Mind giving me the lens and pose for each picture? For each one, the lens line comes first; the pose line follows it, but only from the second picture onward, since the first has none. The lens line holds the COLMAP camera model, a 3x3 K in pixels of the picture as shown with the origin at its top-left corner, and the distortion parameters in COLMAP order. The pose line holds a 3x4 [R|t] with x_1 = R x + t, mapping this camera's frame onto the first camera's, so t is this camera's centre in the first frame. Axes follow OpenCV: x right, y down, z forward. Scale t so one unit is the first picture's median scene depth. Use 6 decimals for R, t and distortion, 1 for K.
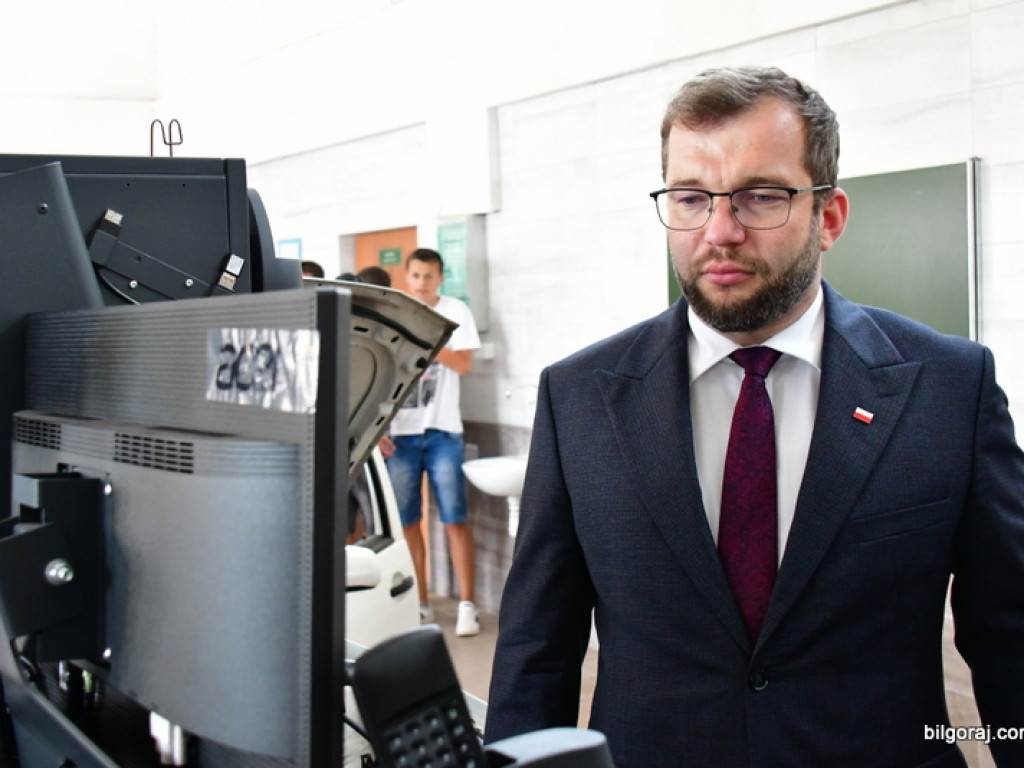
lens RADIAL K [[1523.0, 0, 512.0], [0, 1523.0, 384.0], [0, 0, 1]] dist [-0.013986, 0.062296]
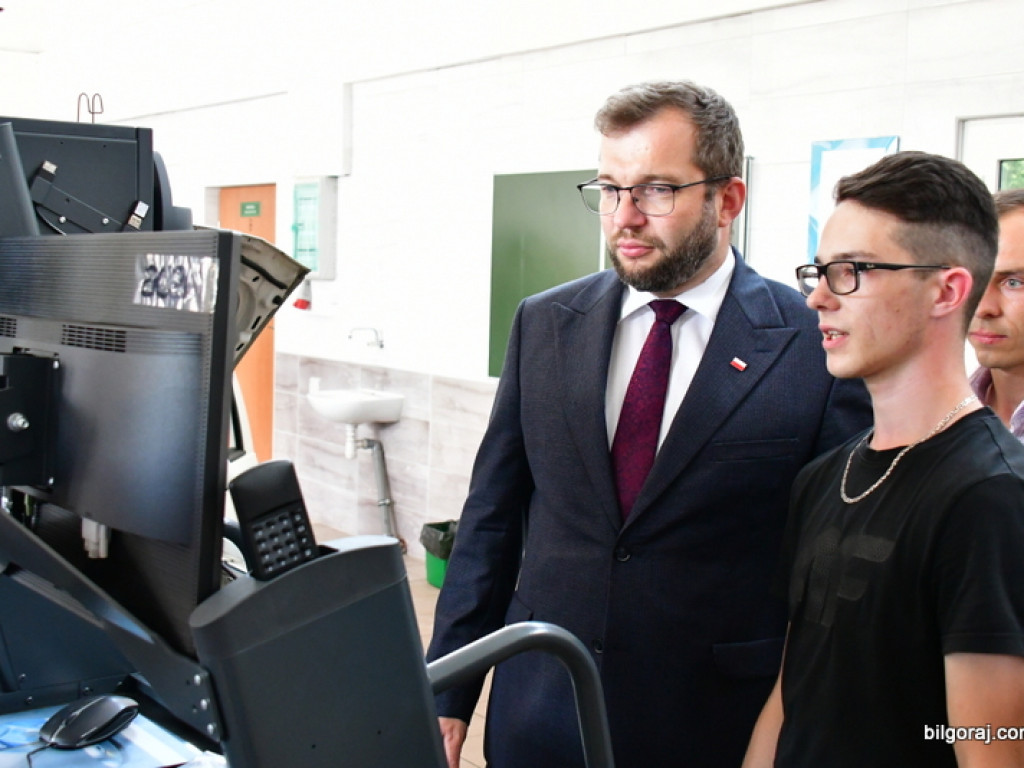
lens RADIAL K [[1323.0, 0, 512.0], [0, 1323.0, 384.0], [0, 0, 1]] dist [0.010347, -0.019454]
pose [[0.991667, 0.046023, 0.120328, 0.005903], [-0.050782, 0.998032, 0.036785, 0.018763], [-0.118398, -0.042589, 0.992052, -0.243637]]
